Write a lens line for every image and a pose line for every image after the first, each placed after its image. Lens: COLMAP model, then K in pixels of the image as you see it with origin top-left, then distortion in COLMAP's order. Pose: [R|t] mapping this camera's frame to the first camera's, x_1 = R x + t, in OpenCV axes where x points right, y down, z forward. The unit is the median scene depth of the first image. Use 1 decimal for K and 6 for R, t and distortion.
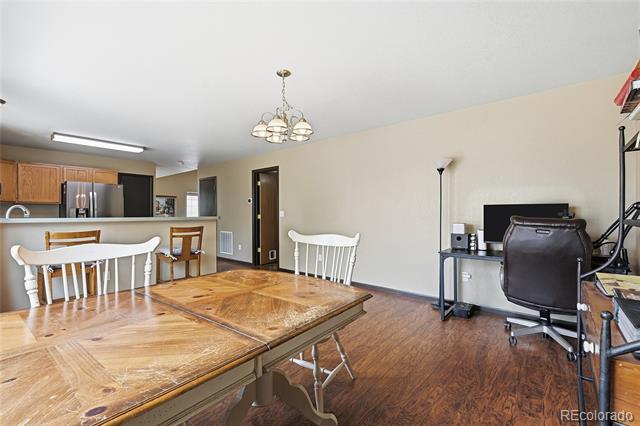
lens RADIAL K [[284.1, 0, 323.8], [0, 284.1, 213.3], [0, 0, 1]] dist [0.003542, -0.000217]
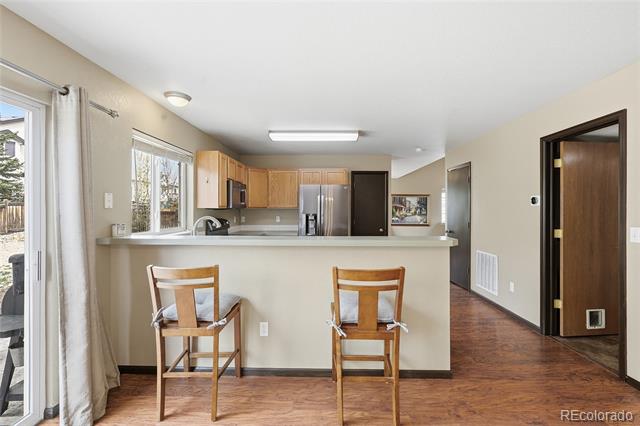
lens RADIAL K [[284.1, 0, 324.3], [0, 284.1, 211.0], [0, 0, 1]] dist [0.003542, -0.000217]
pose [[0.629747, 0.005907, -0.776778, -0.109077], [-0.001738, 0.999979, 0.006195, -0.028837], [0.776799, -0.002551, 0.629744, 0.414621]]
